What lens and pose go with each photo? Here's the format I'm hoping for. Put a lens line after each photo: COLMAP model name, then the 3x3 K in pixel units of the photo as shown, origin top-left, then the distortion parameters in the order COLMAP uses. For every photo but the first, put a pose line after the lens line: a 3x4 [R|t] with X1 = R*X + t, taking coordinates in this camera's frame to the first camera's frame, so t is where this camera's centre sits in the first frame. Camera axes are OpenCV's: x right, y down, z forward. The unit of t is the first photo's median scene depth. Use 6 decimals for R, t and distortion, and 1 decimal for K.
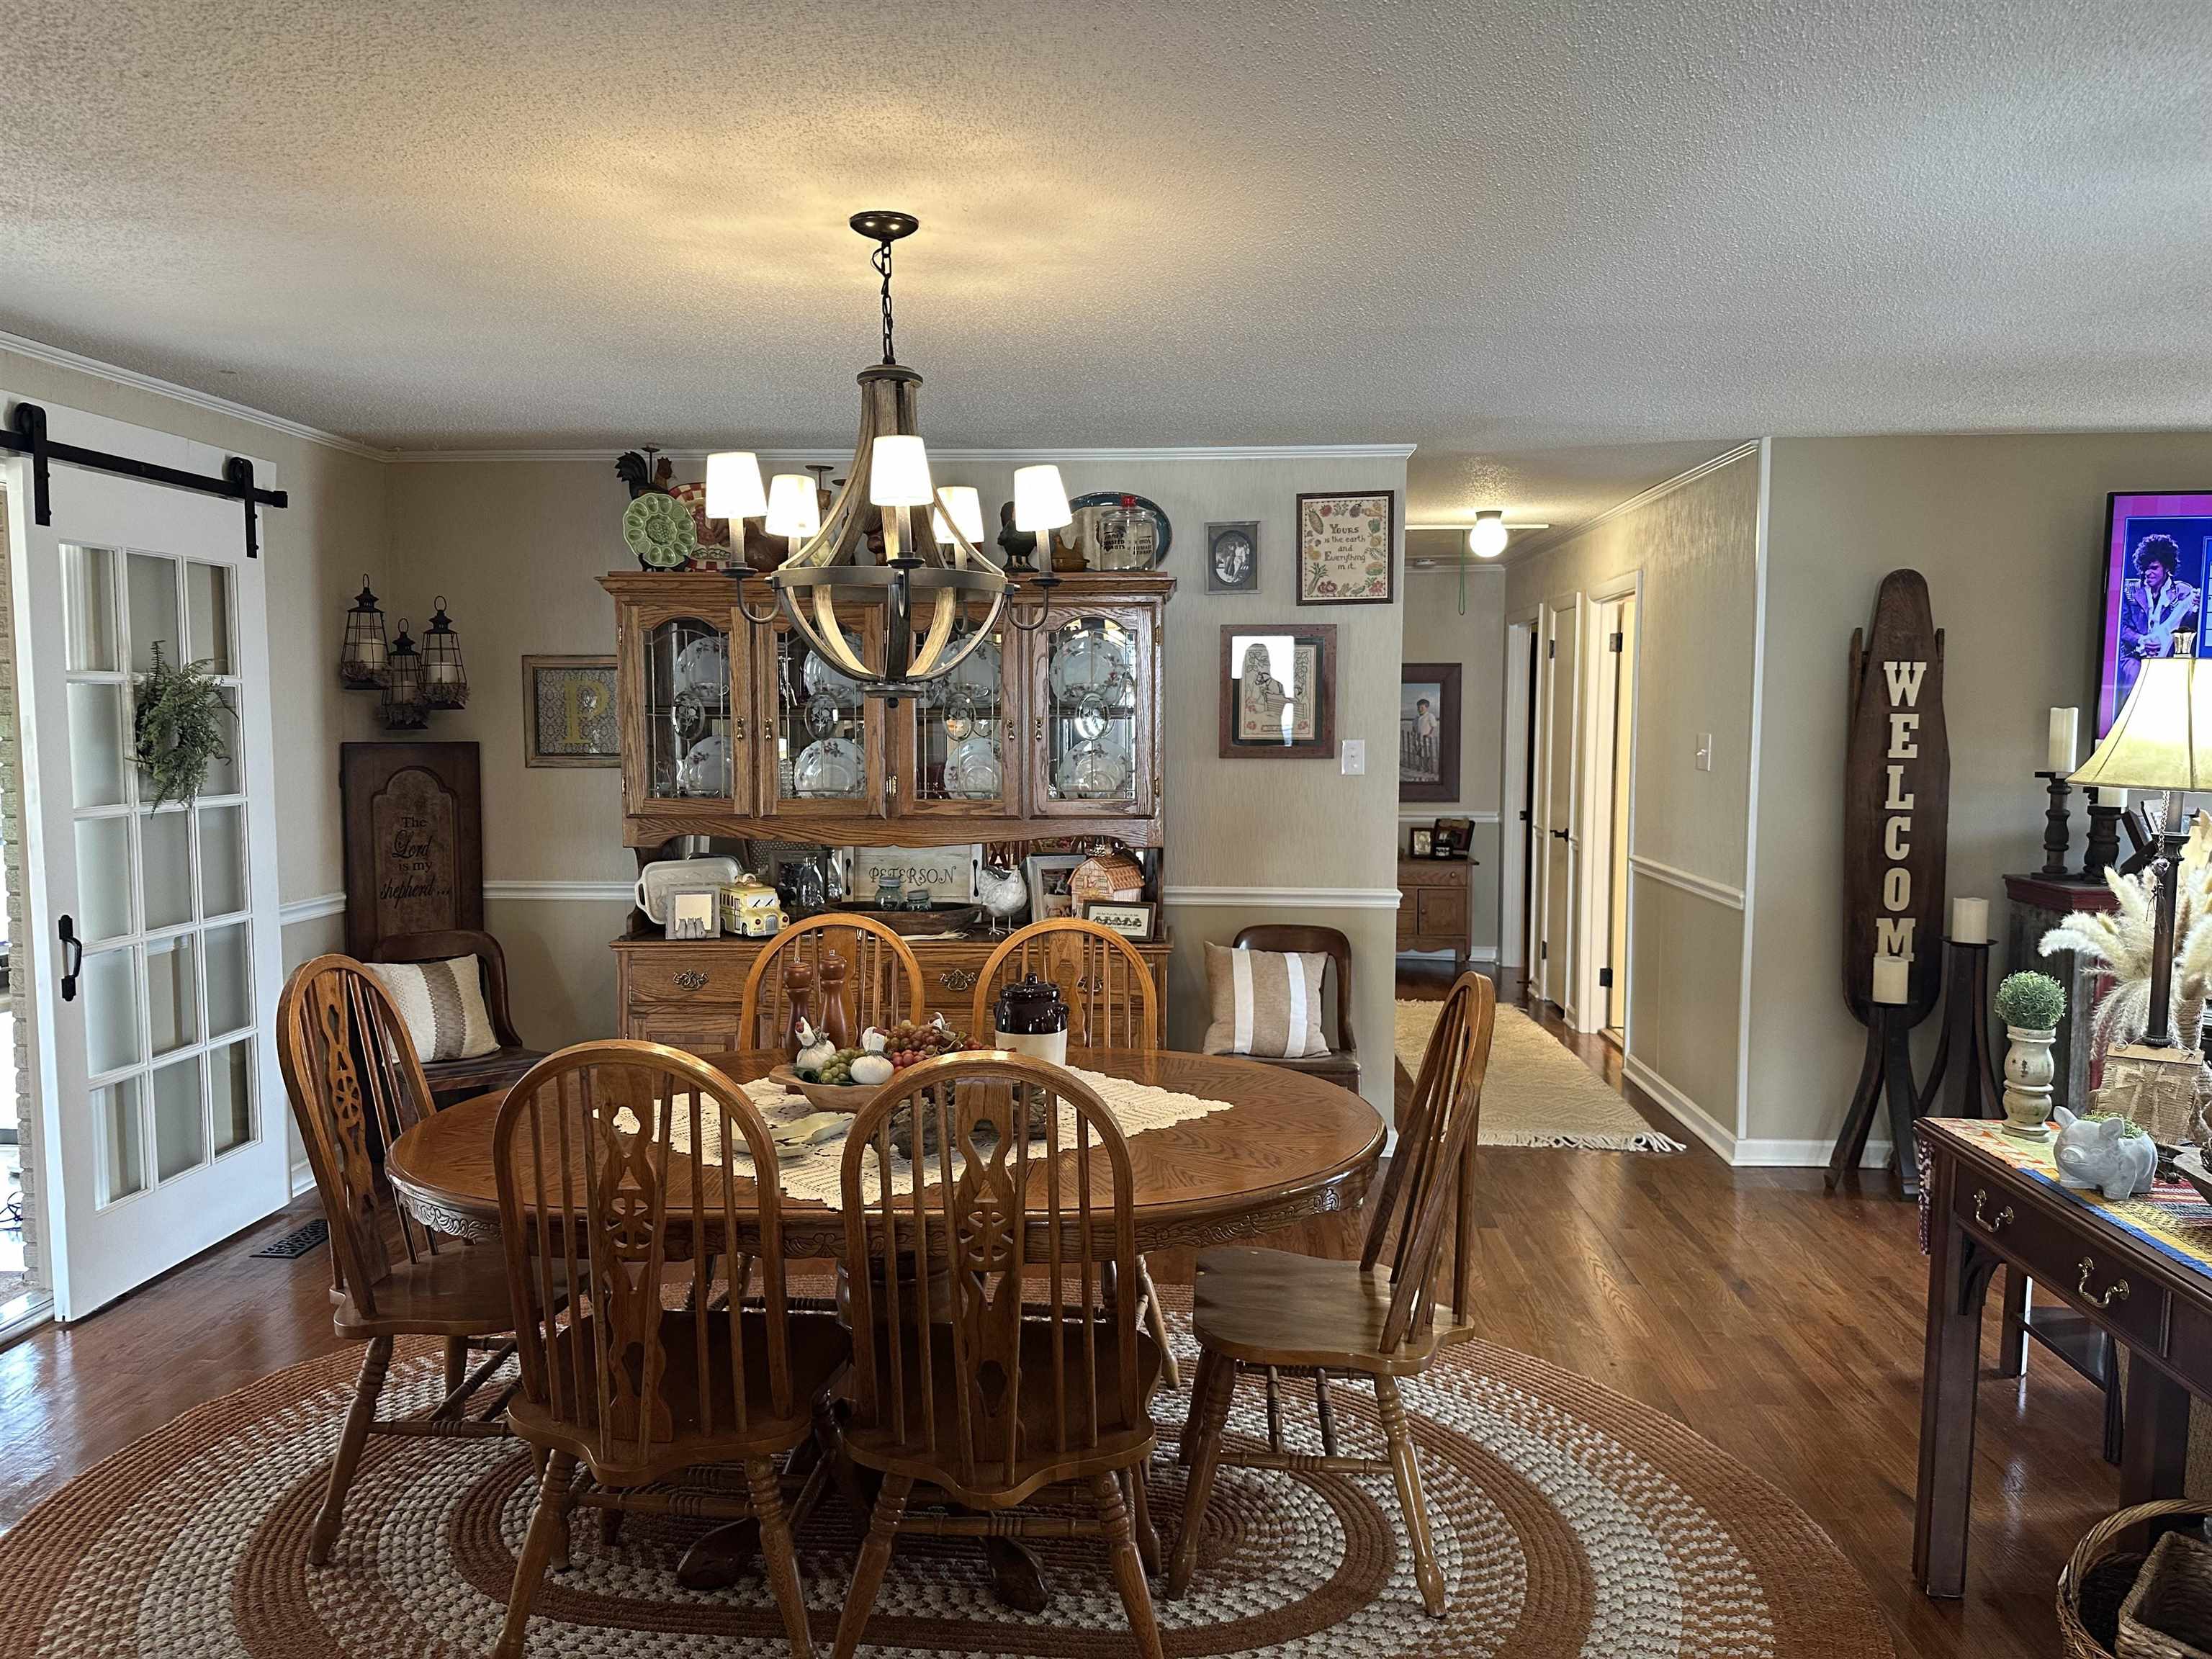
lens RADIAL K [[1533.9, 0, 1108.1], [0, 1533.9, 836.0], [0, 0, 1]] dist [0.042021, -0.051566]
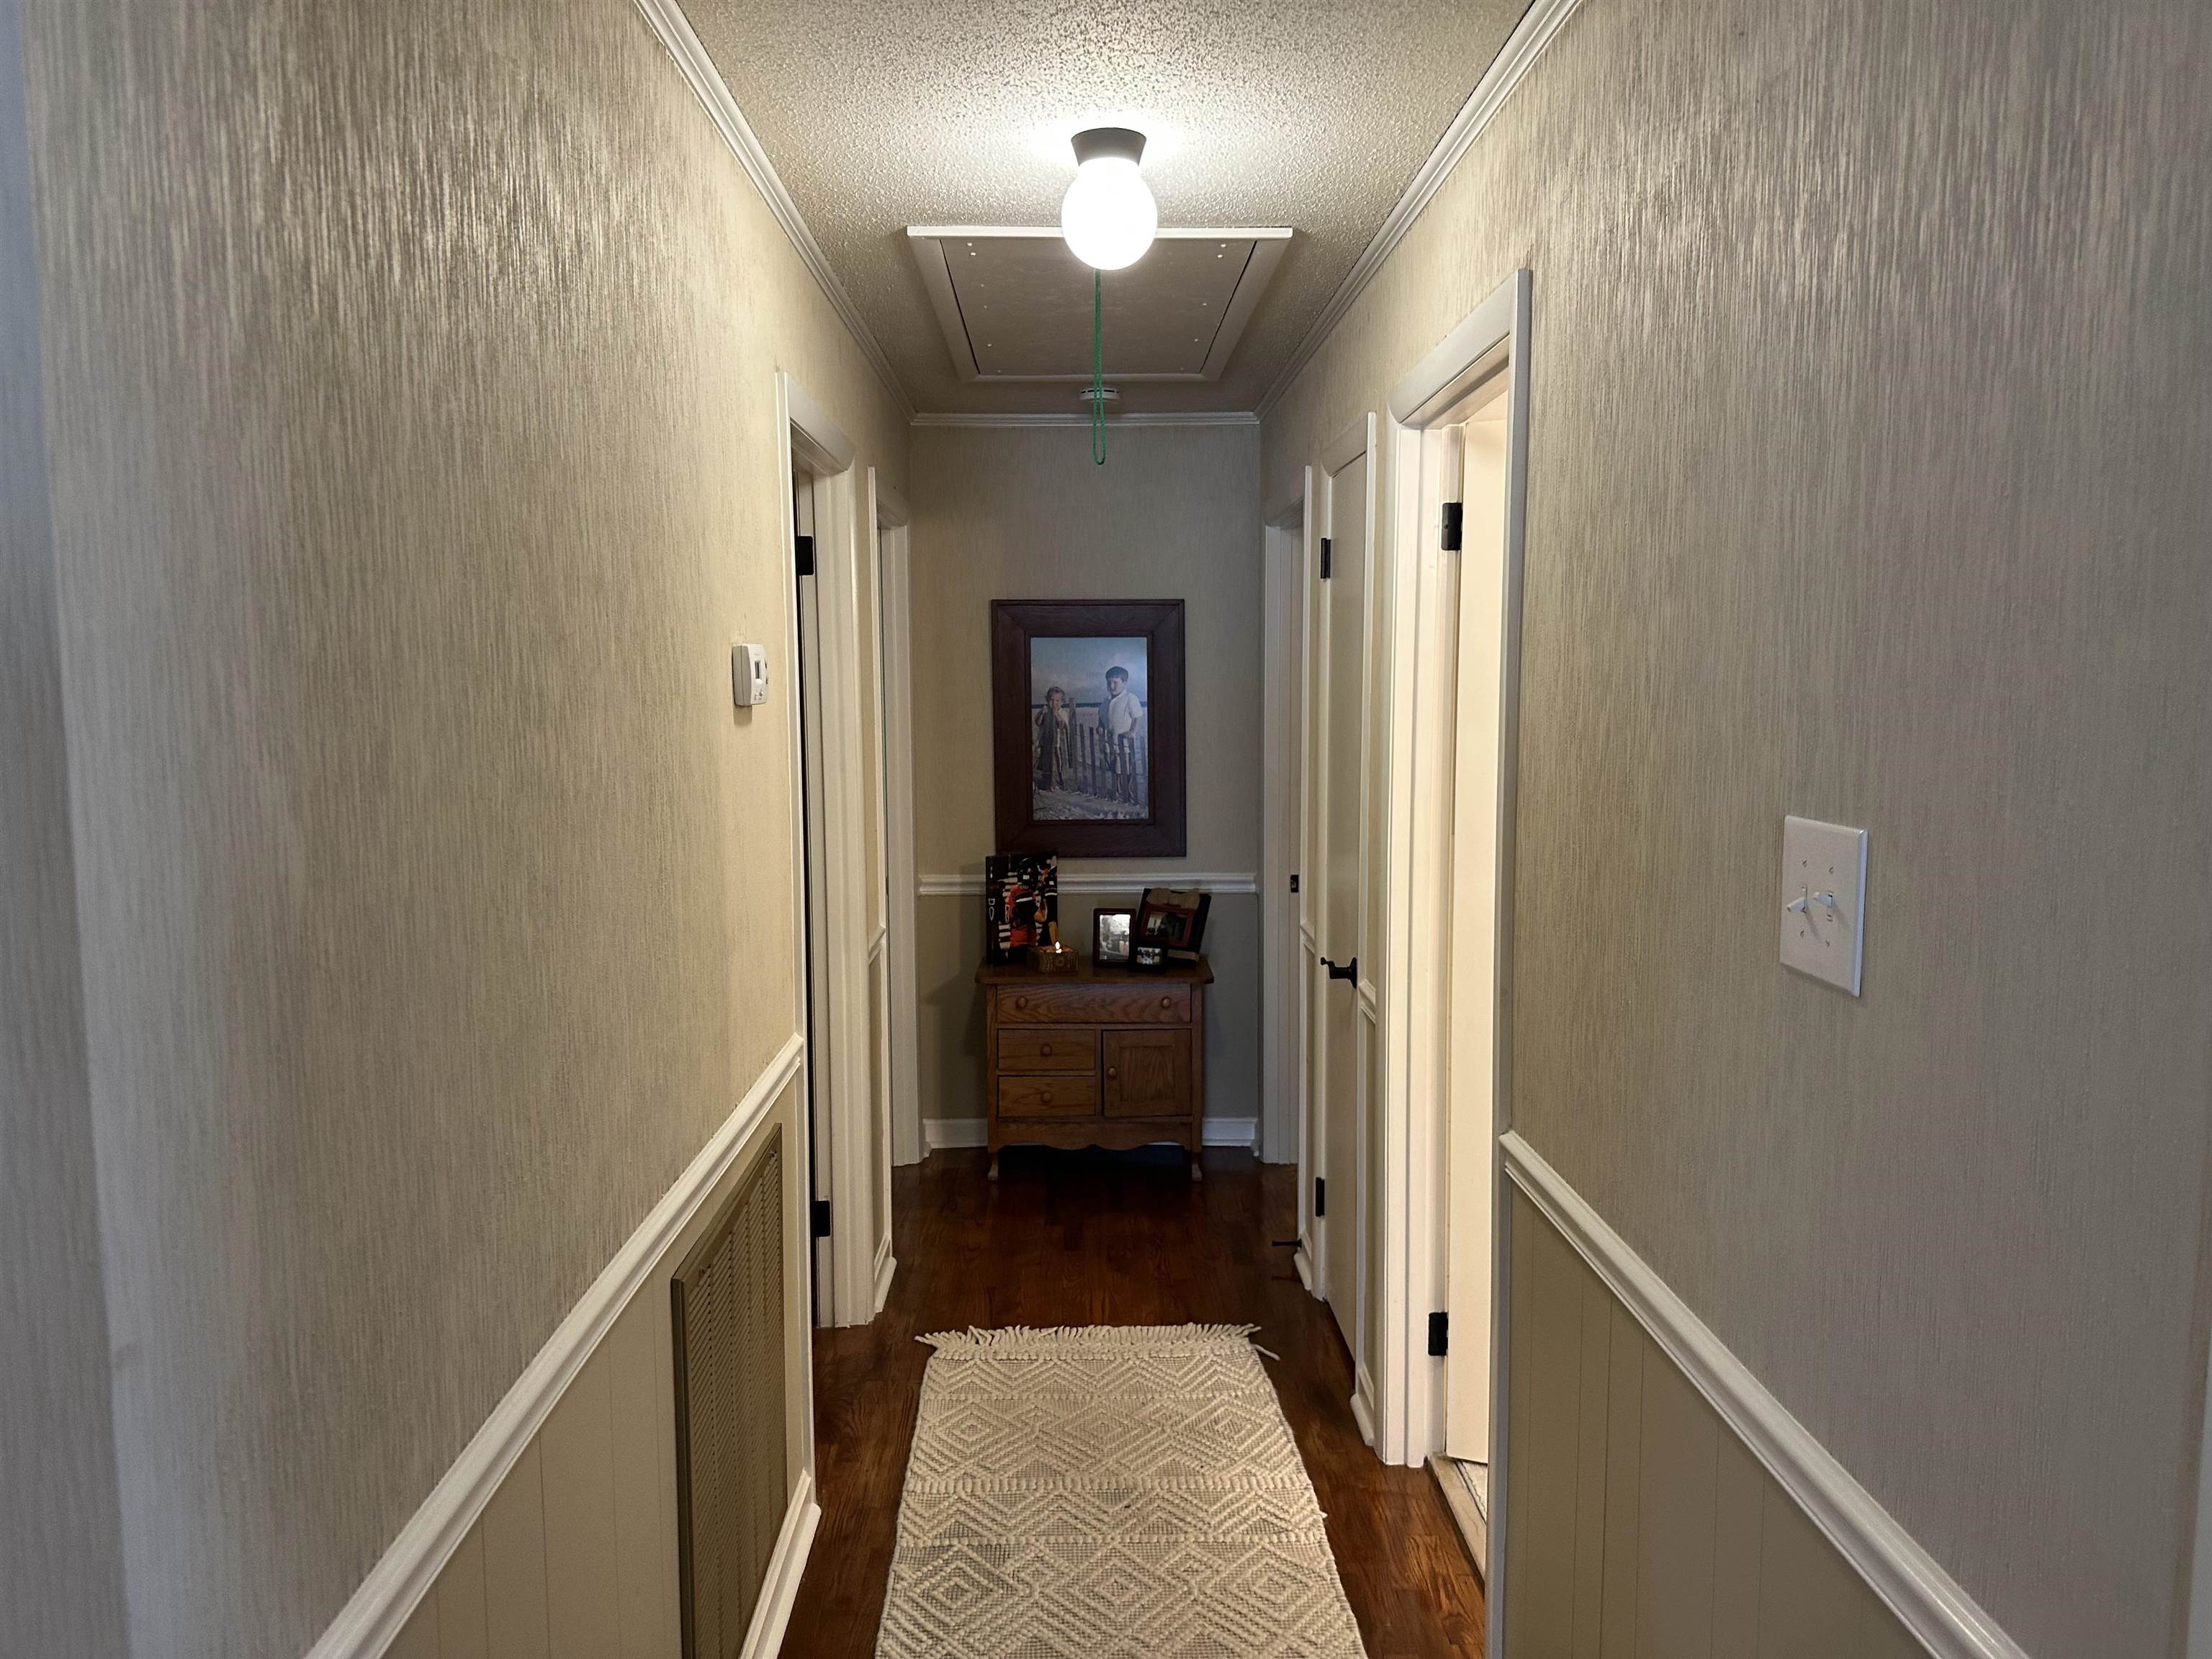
lens RADIAL K [[1533.9, 0, 1108.1], [0, 1533.9, 836.0], [0, 0, 1]] dist [0.042021, -0.051566]
pose [[0.996015, -0.019454, 0.087040, 0.157407], [0.017712, 0.999628, 0.020743, -0.041872], [-0.087411, -0.019118, 0.995989, 0.471810]]
